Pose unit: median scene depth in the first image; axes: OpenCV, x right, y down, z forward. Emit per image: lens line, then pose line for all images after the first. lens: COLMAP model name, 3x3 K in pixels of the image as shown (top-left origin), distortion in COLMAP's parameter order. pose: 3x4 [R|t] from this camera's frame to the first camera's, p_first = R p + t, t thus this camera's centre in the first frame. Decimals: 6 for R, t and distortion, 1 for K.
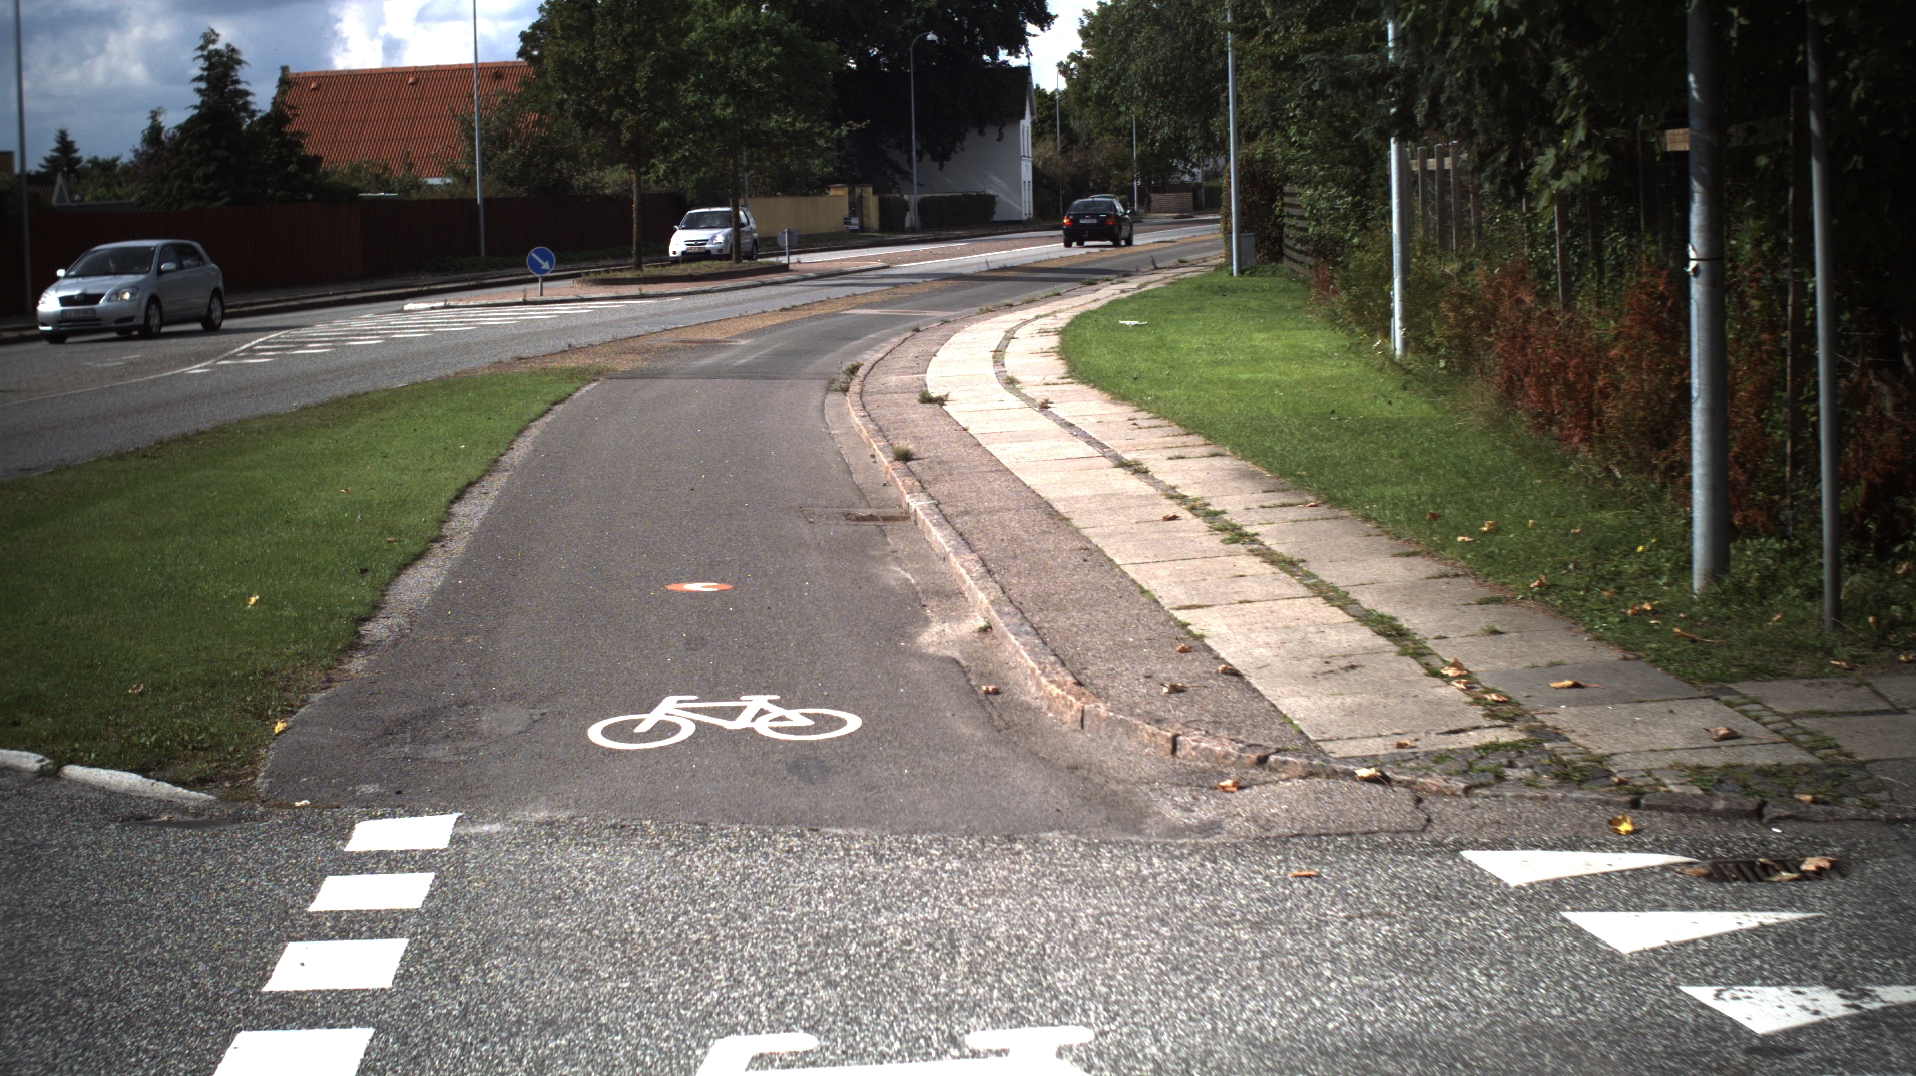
lens RADIAL K [[3565.2, 0, 958.0], [0, 3565.2, 538.0], [0, 0, 1]] dist [-0.228228, -0.069224]
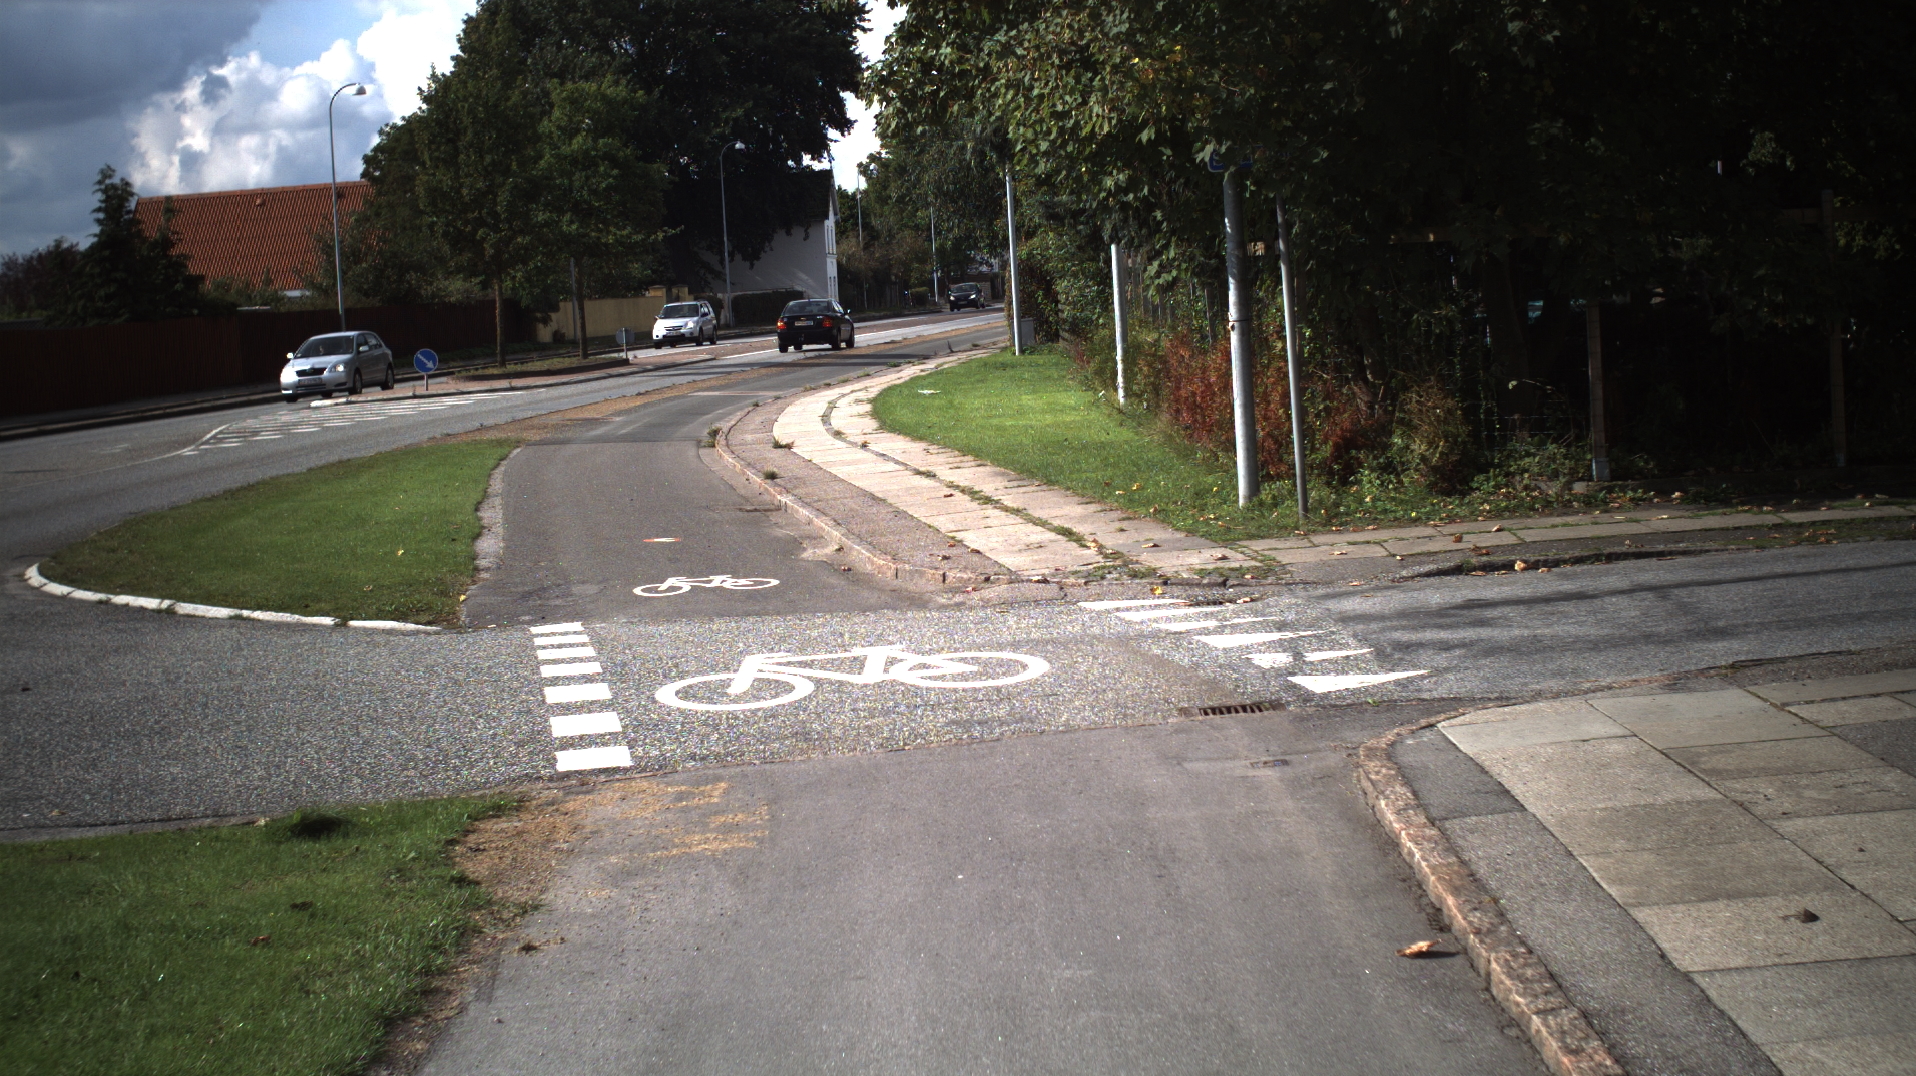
lens RADIAL K [[3565.2, 0, 958.0], [0, 3565.2, 538.0], [0, 0, 1]] dist [-0.228228, -0.069224]
pose [[0.998027, -0.033642, 0.053015, -0.006488], [0.035011, 0.999071, -0.025114, 0.016173], [-0.052121, 0.026921, 0.998278, -0.179844]]
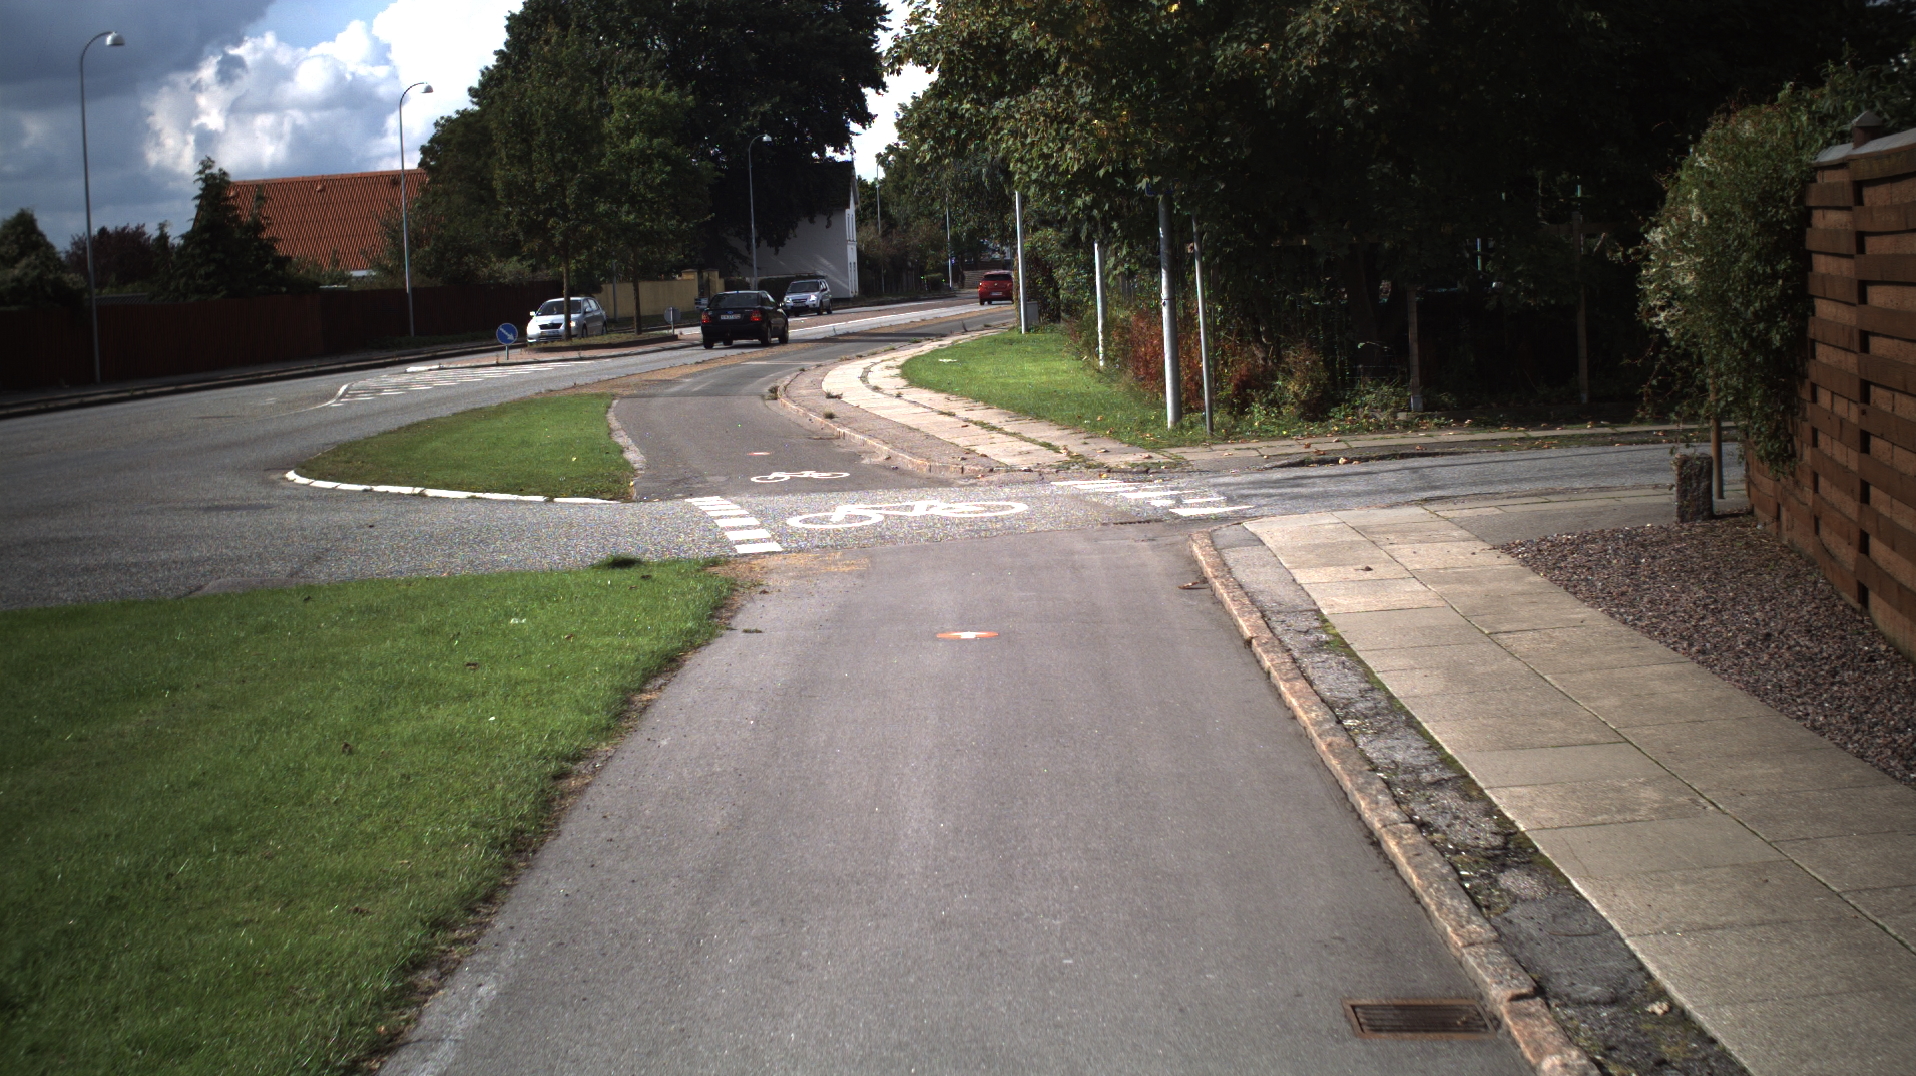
lens RADIAL K [[3565.2, 0, 958.0], [0, 3565.2, 538.0], [0, 0, 1]] dist [-0.228228, -0.069224]
pose [[0.998443, -0.024864, 0.049938, -0.016744], [0.025952, 0.999437, -0.021256, 0.032968], [-0.049381, 0.022518, 0.998526, -0.356854]]
